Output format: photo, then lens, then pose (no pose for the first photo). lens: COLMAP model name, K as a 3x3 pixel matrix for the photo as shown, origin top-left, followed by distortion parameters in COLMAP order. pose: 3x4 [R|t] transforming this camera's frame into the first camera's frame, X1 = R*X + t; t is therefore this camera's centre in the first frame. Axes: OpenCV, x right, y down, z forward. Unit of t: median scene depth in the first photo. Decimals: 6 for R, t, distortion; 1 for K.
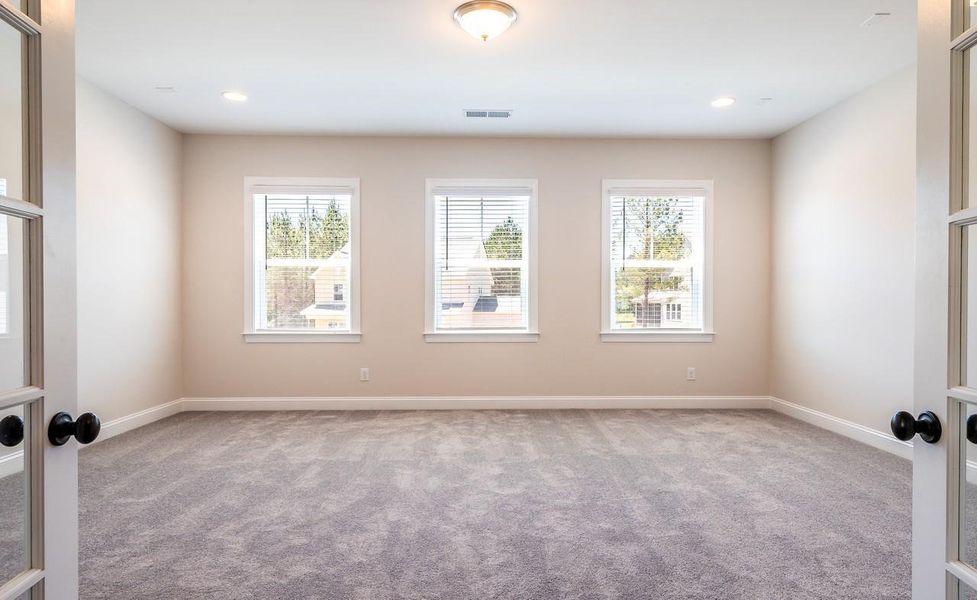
lens RADIAL K [[575.0, 0, 490.4], [0, 575.0, 303.4], [0, 0, 1]] dist [-0.000369, -0.000099]
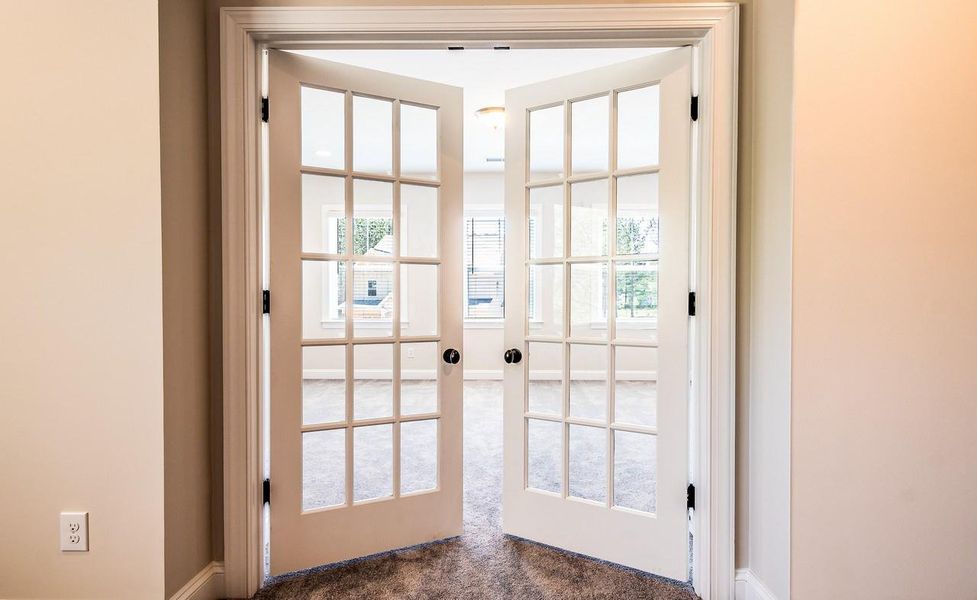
lens RADIAL K [[575.0, 0, 487.8], [0, 575.0, 304.8], [0, 0, 1]] dist [-0.000369, -0.000099]
pose [[0.998475, 0.001130, -0.055197, 0.031711], [-0.000556, 0.999946, 0.010419, -0.001005], [0.055206, -0.010372, 0.998421, -0.314017]]
